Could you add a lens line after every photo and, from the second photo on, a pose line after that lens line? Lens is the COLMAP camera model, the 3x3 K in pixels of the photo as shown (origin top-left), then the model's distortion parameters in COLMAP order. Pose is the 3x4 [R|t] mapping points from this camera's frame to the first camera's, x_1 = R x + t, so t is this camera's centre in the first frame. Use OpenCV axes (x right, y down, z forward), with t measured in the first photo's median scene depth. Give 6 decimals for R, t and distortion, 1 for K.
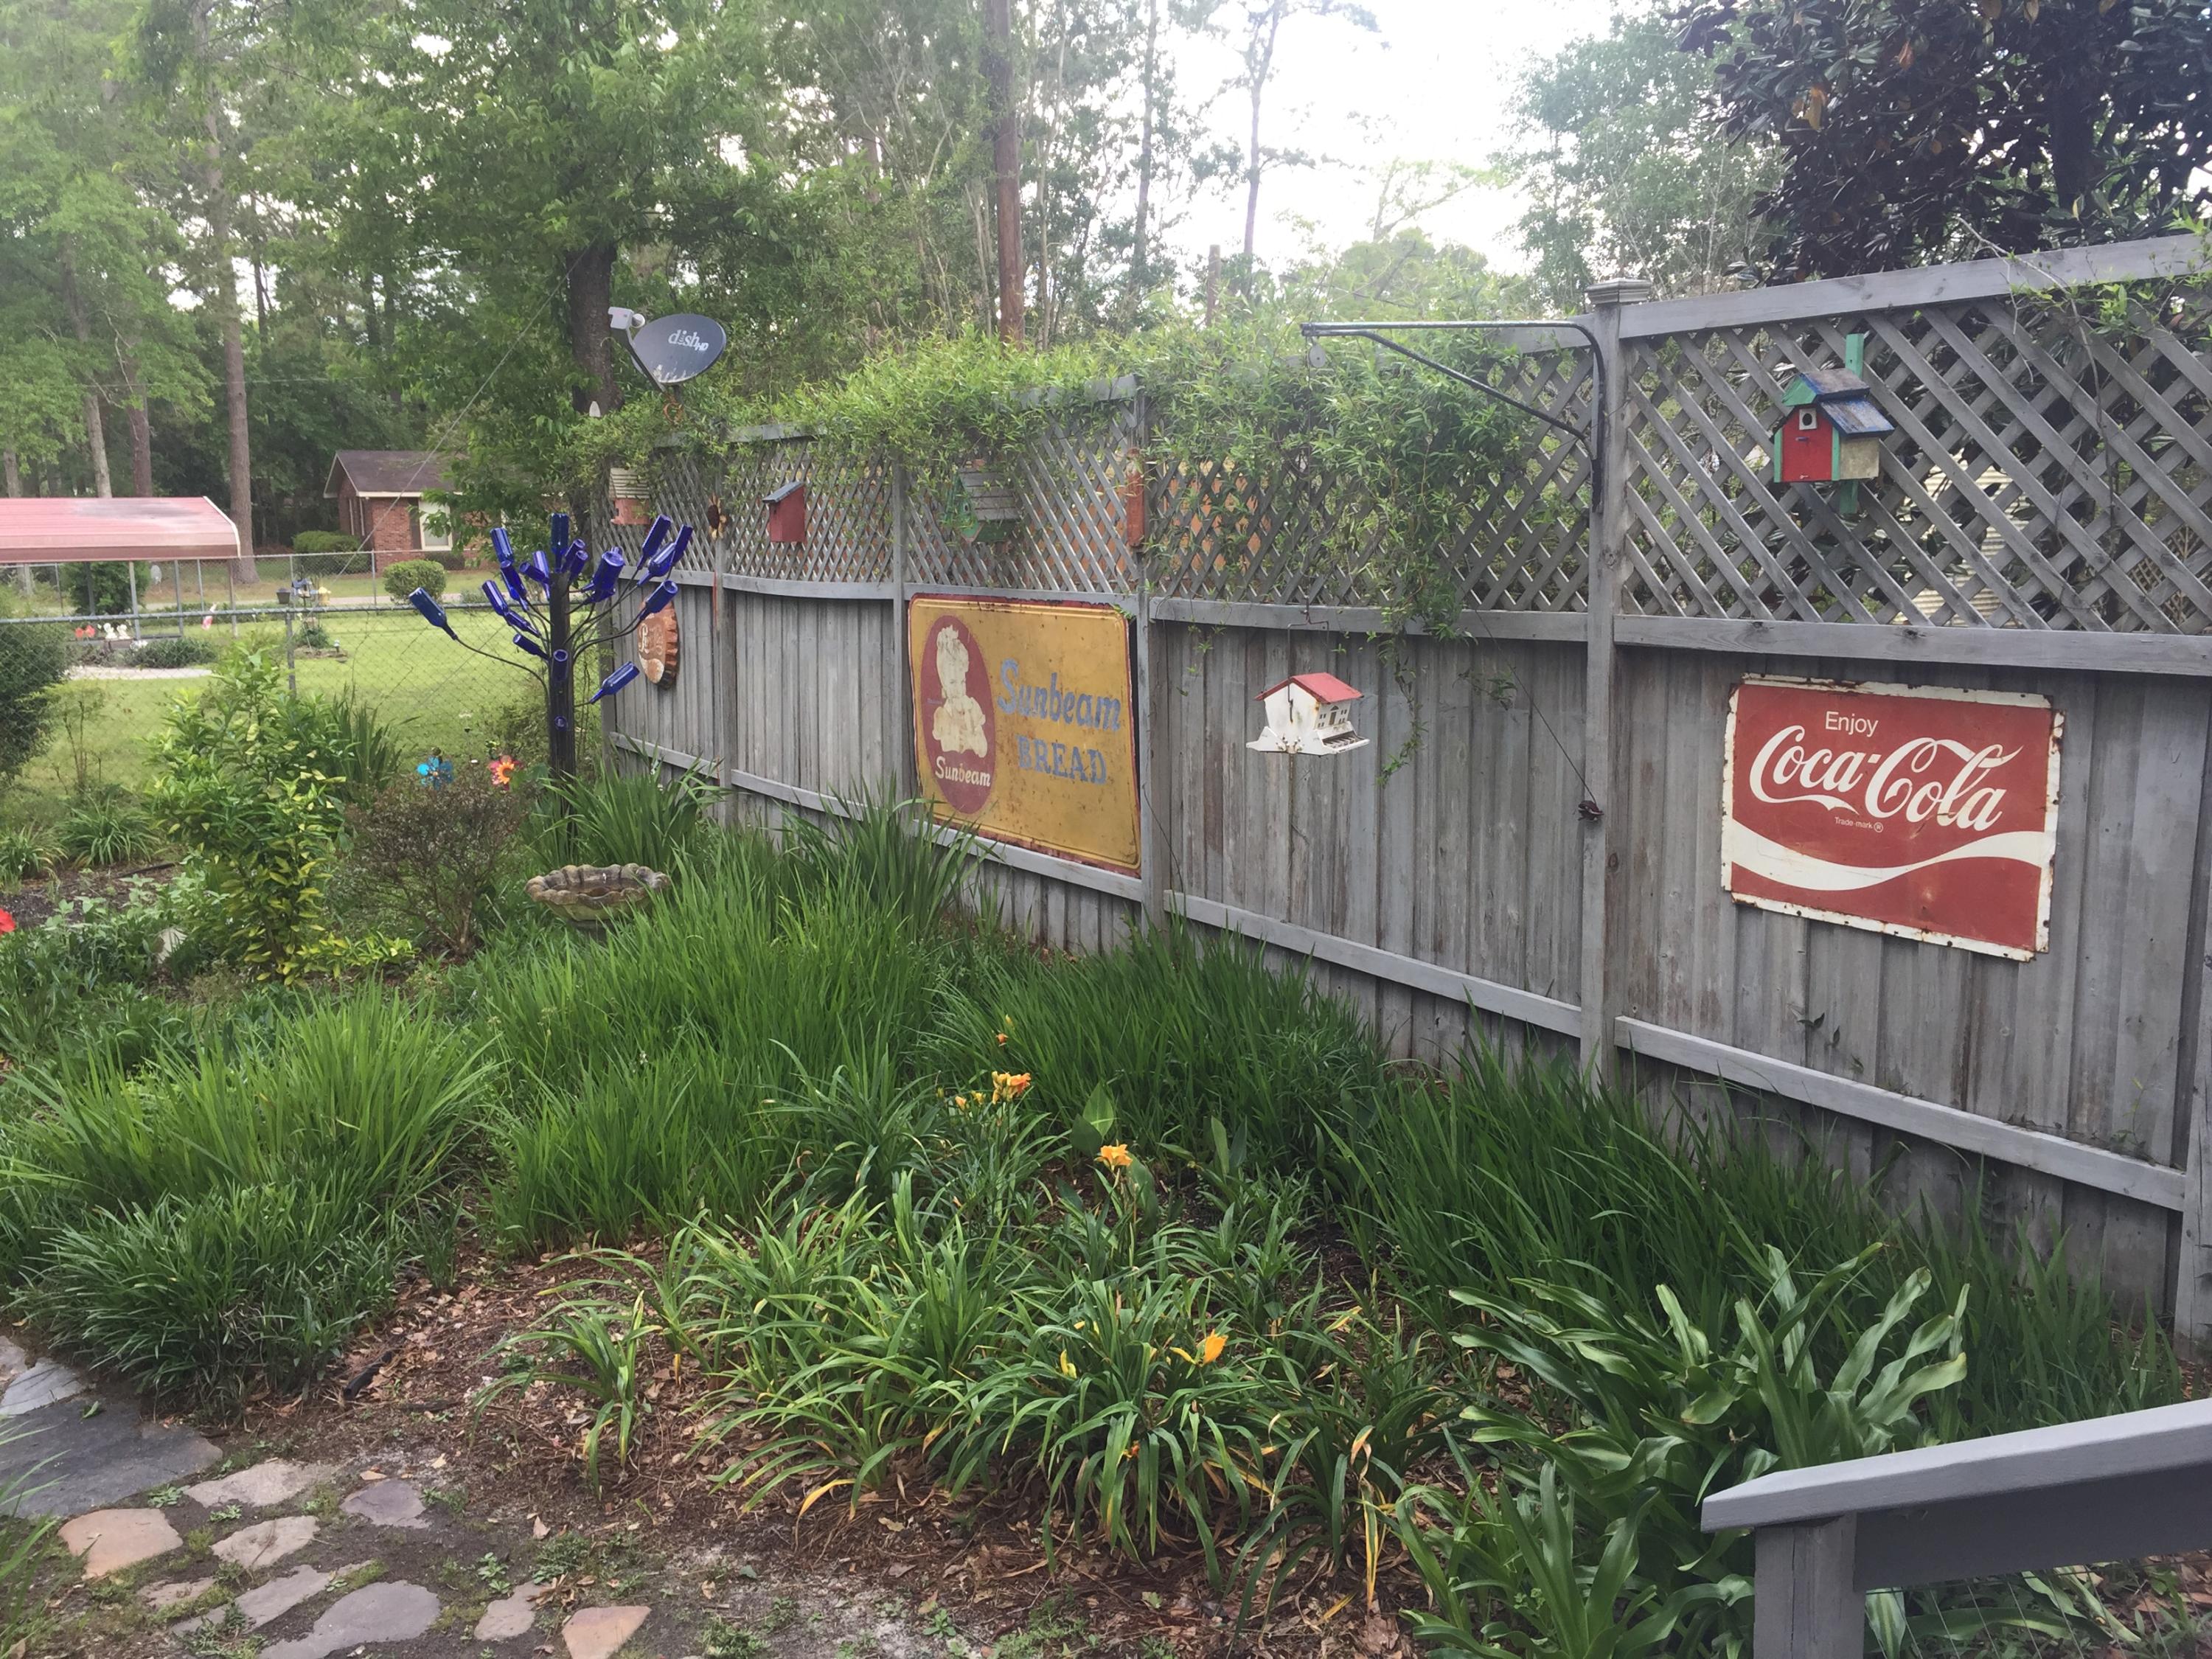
lens RADIAL K [[1886.9, 0, 1107.4], [0, 1886.9, 822.6], [0, 0, 1]] dist [0.103911, -0.149510]
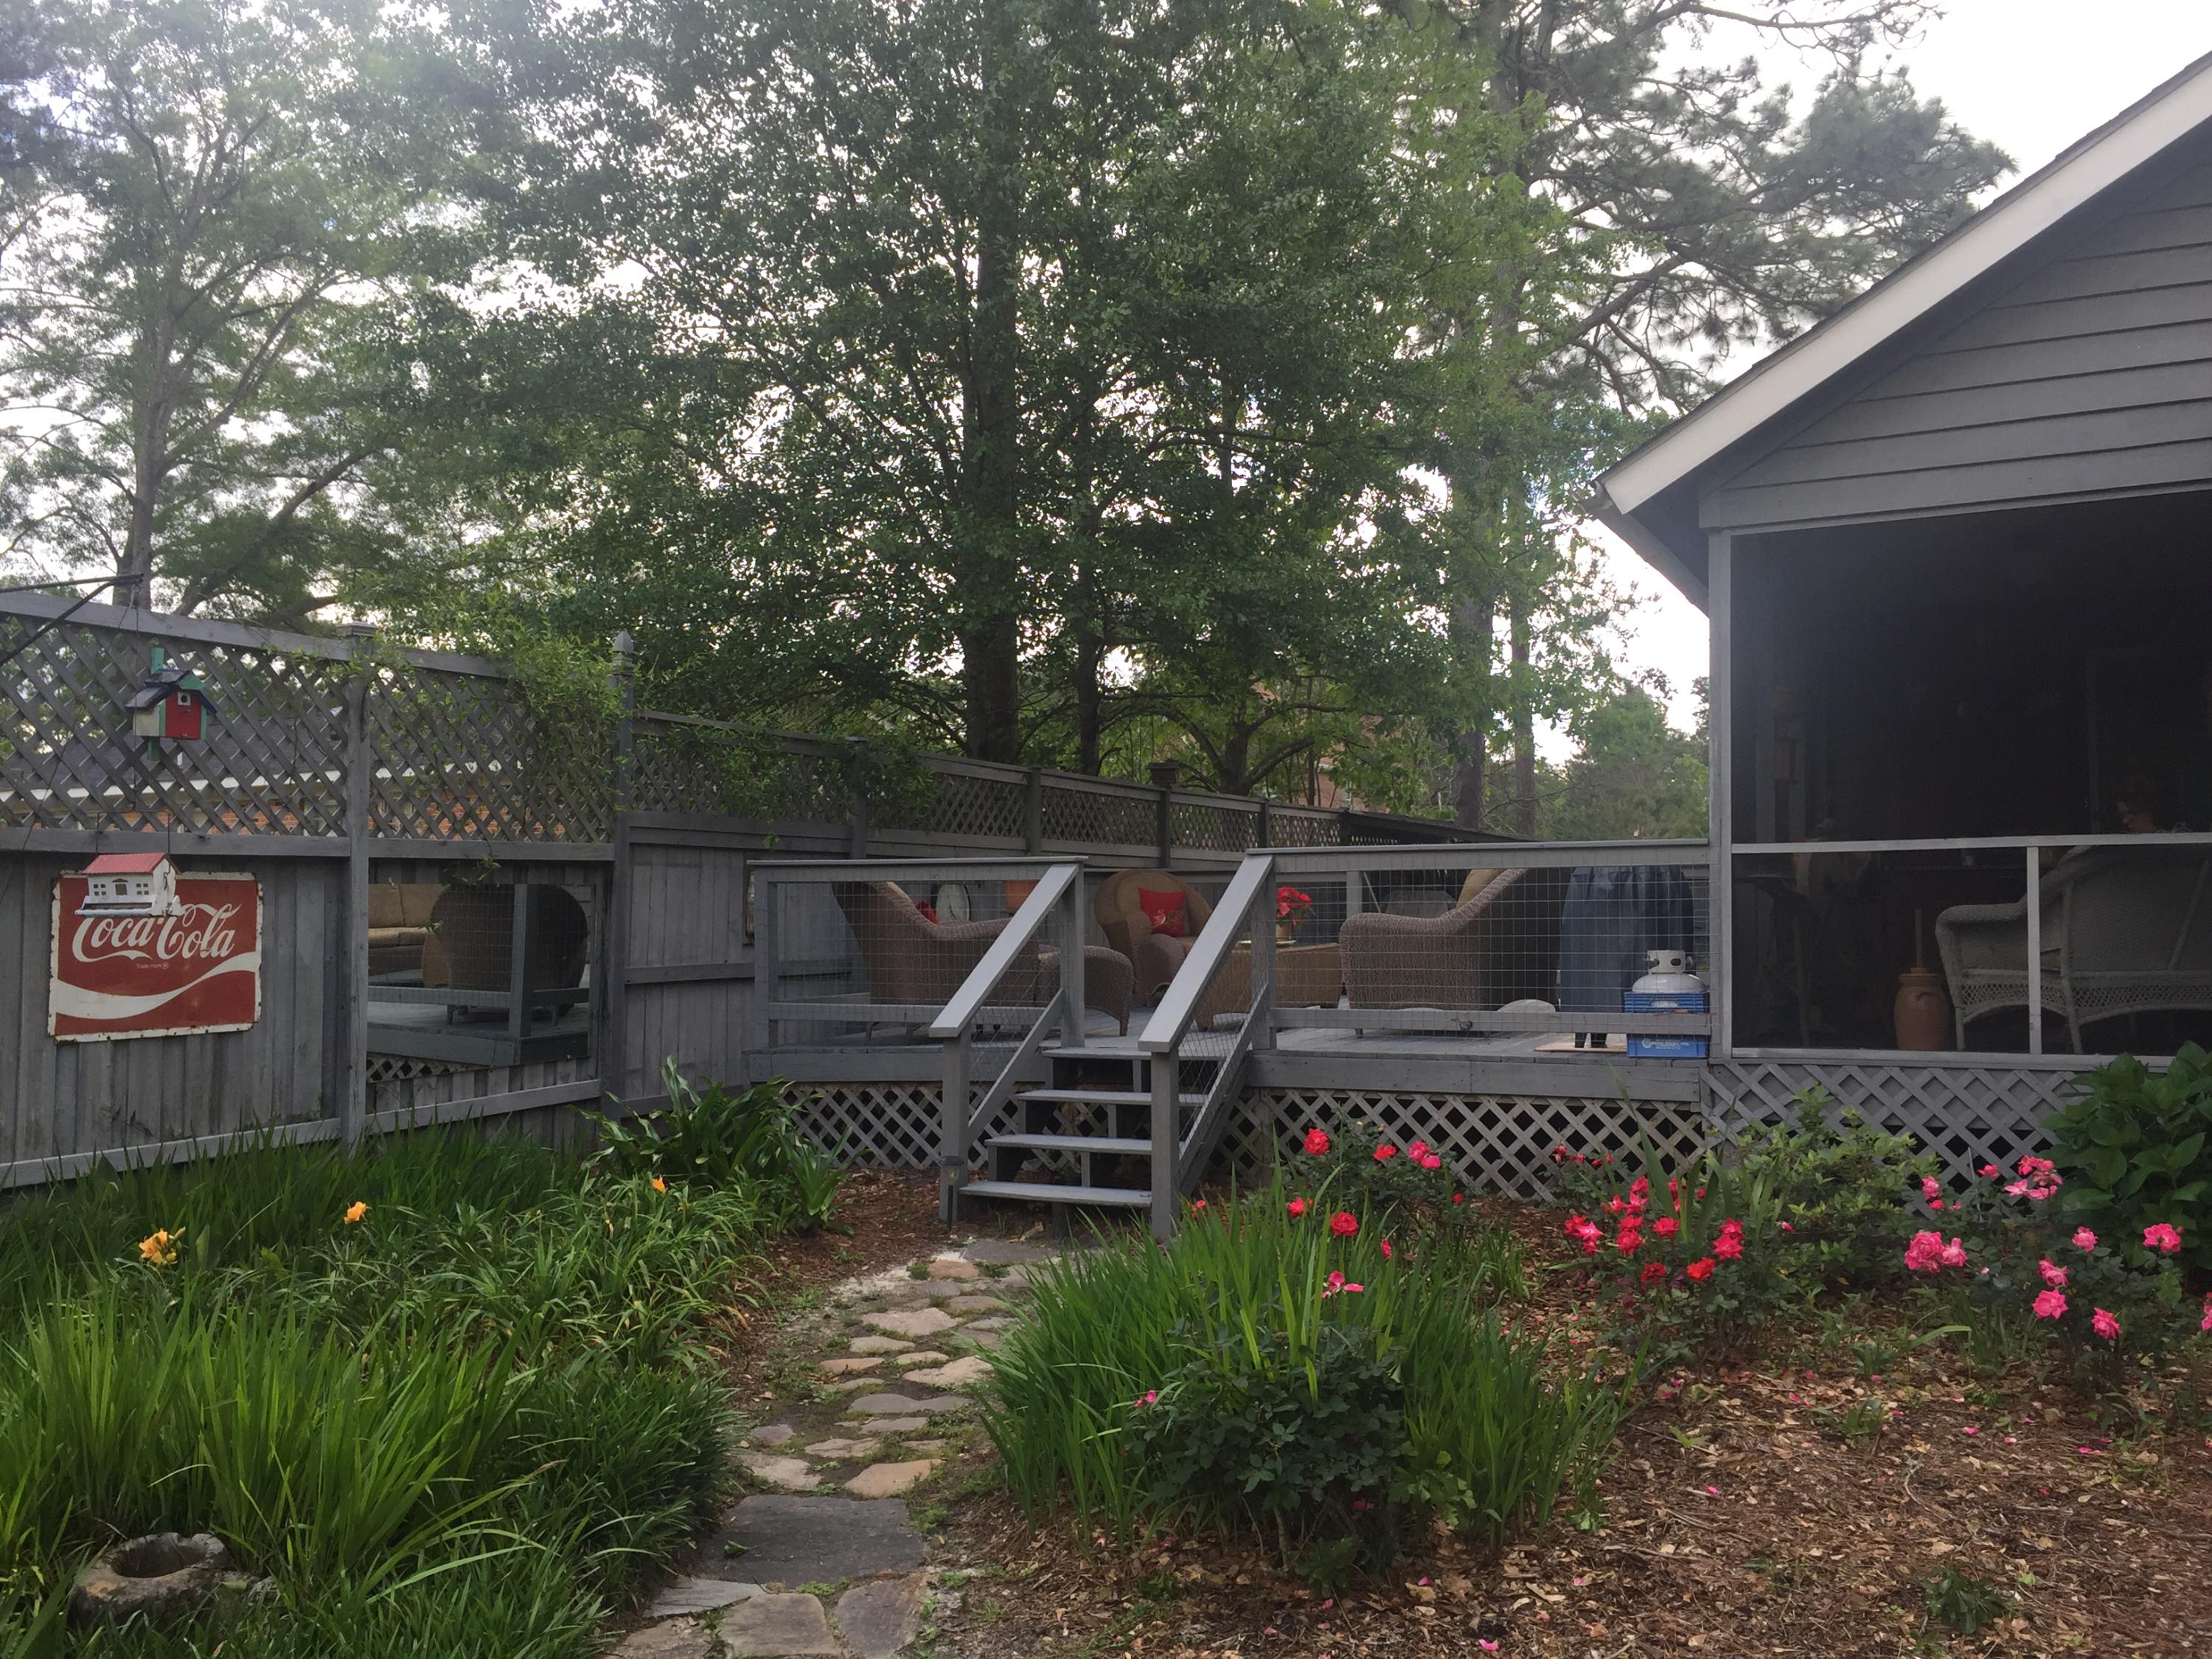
lens RADIAL K [[1892.8, 0, 1106.0], [0, 1892.8, 829.5], [0, 0, 1]] dist [0.010749, -0.011934]
pose [[-0.526052, 0.056109, 0.848600, -1.197983], [0.156501, 0.987168, 0.031745, -0.033045], [-0.835929, 0.149506, -0.528082, 1.079614]]
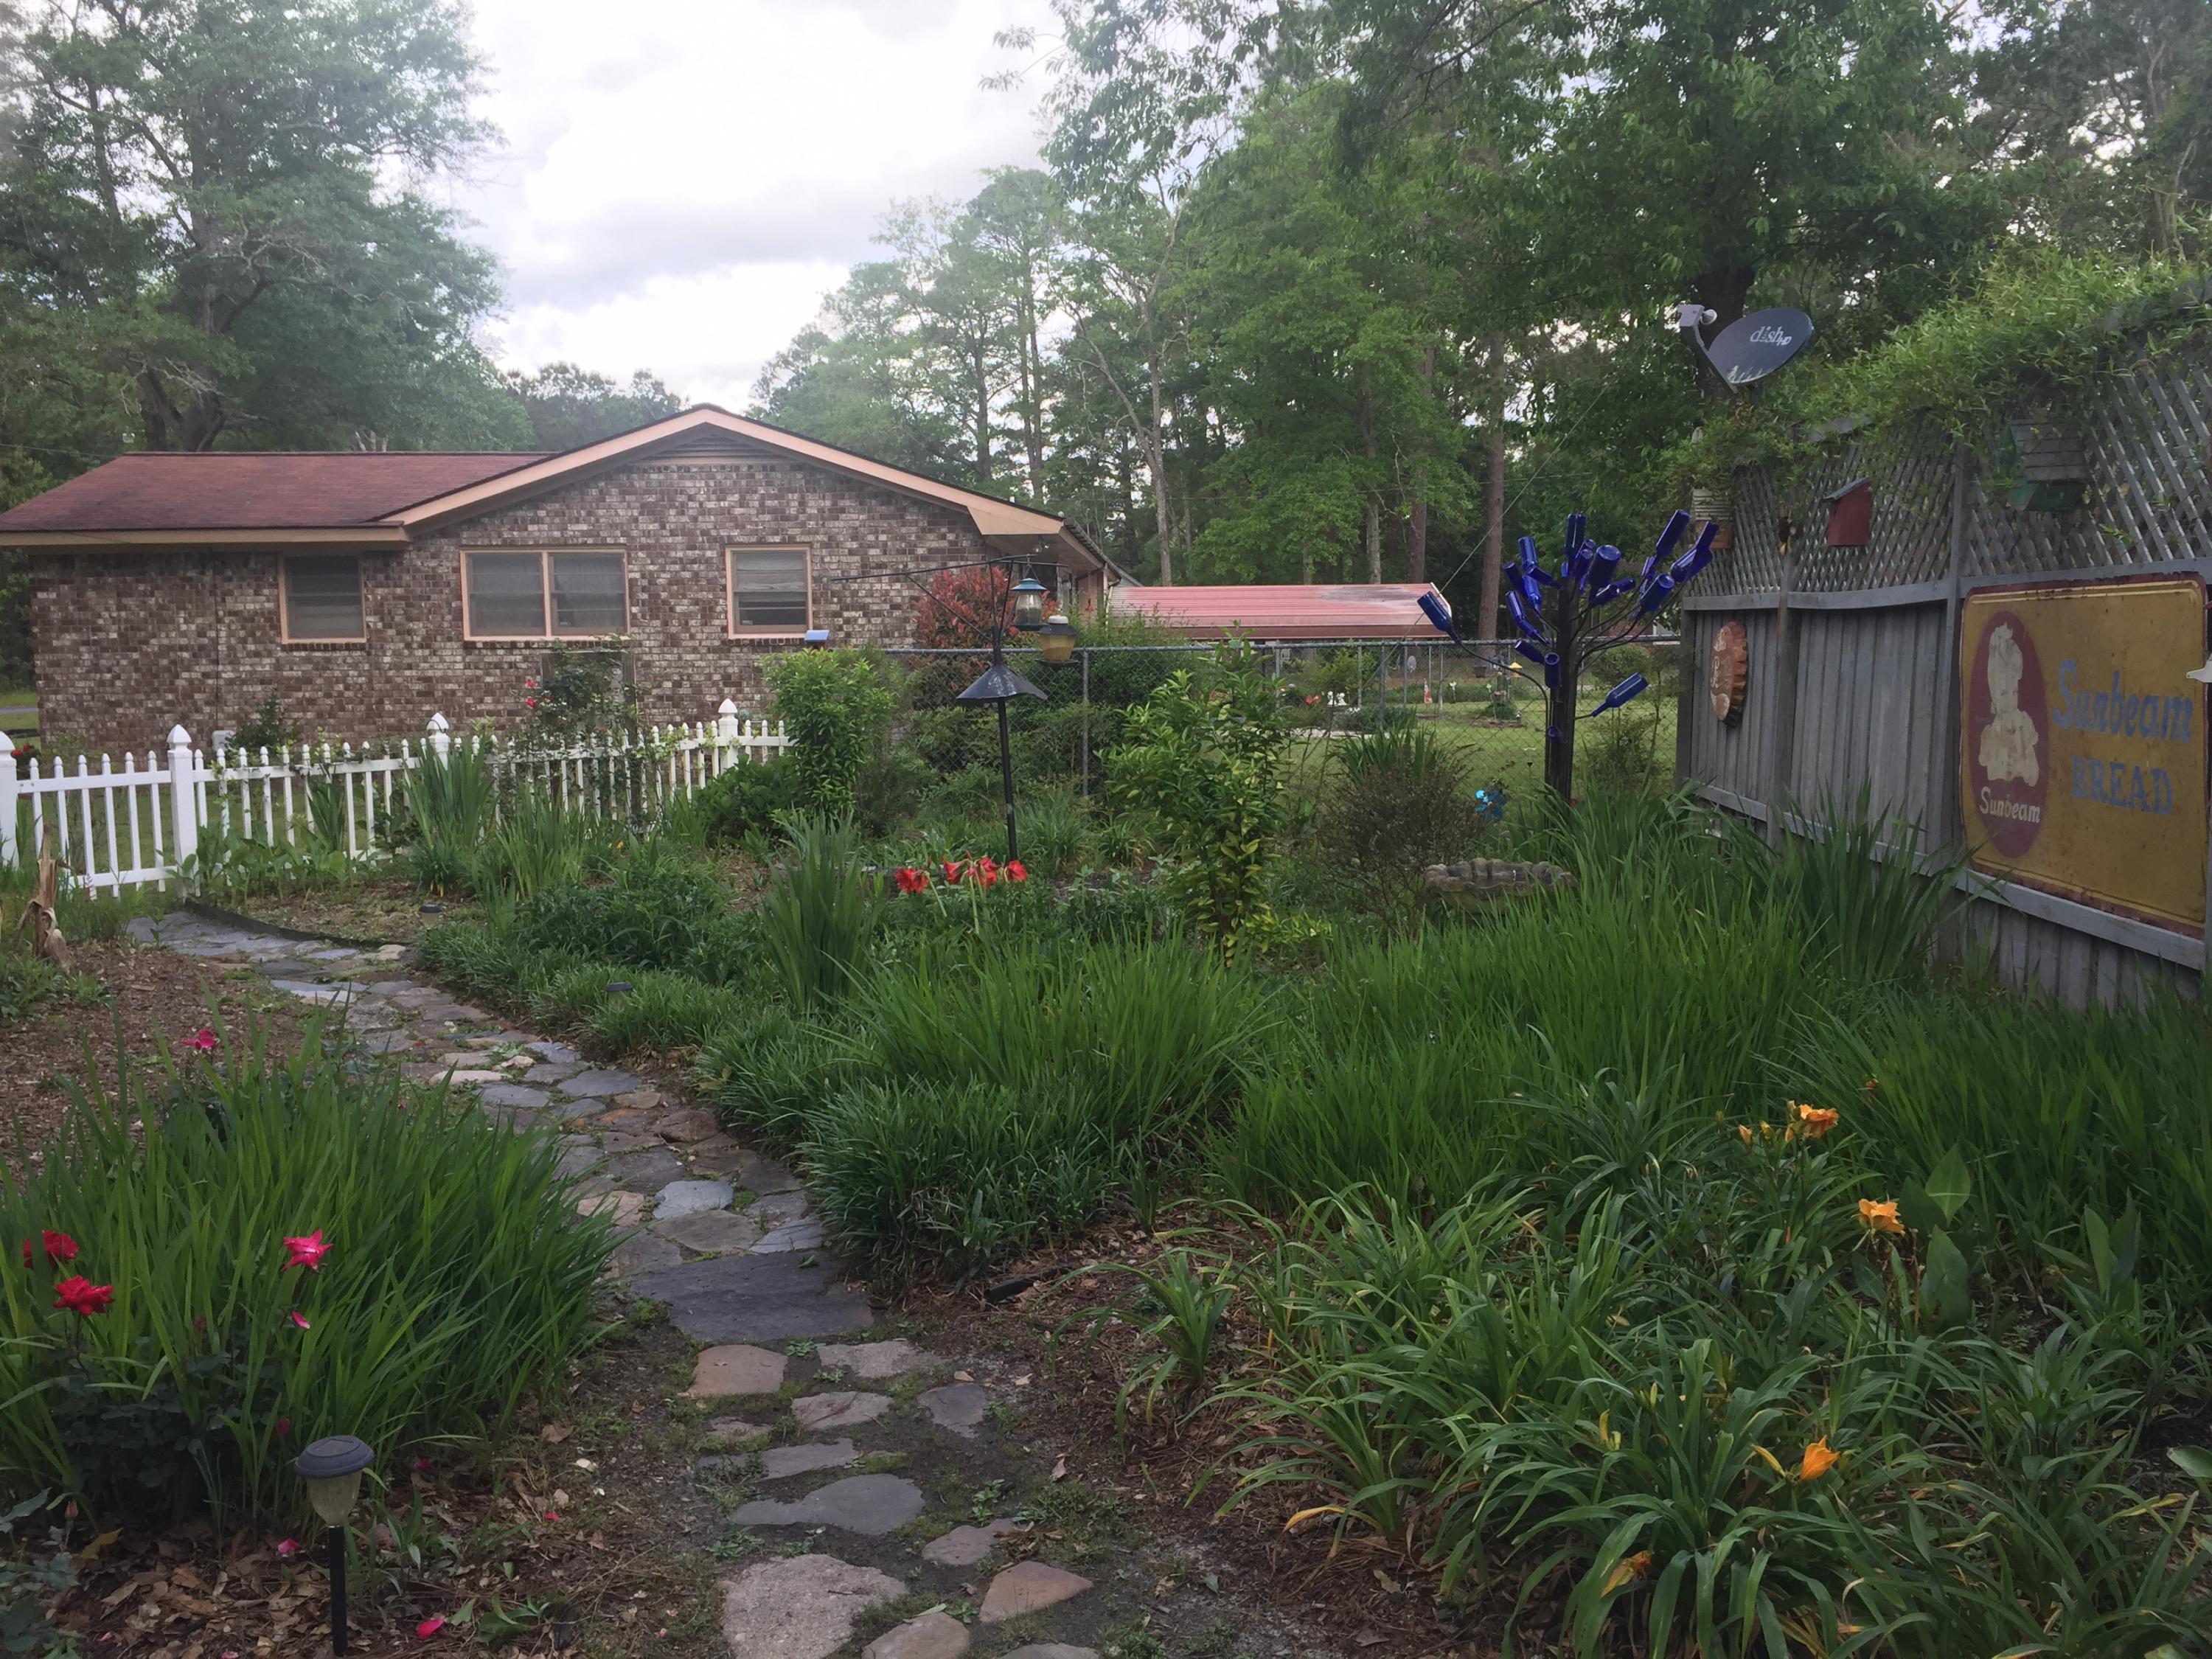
lens RADIAL K [[1886.9, 0, 1107.4], [0, 1886.9, 822.6], [0, 0, 1]] dist [0.103911, -0.149510]
pose [[0.805736, 0.063869, -0.588821, 0.165981], [-0.096318, 0.995064, -0.023867, 0.064646], [0.584391, 0.075945, 0.807911, 0.202563]]
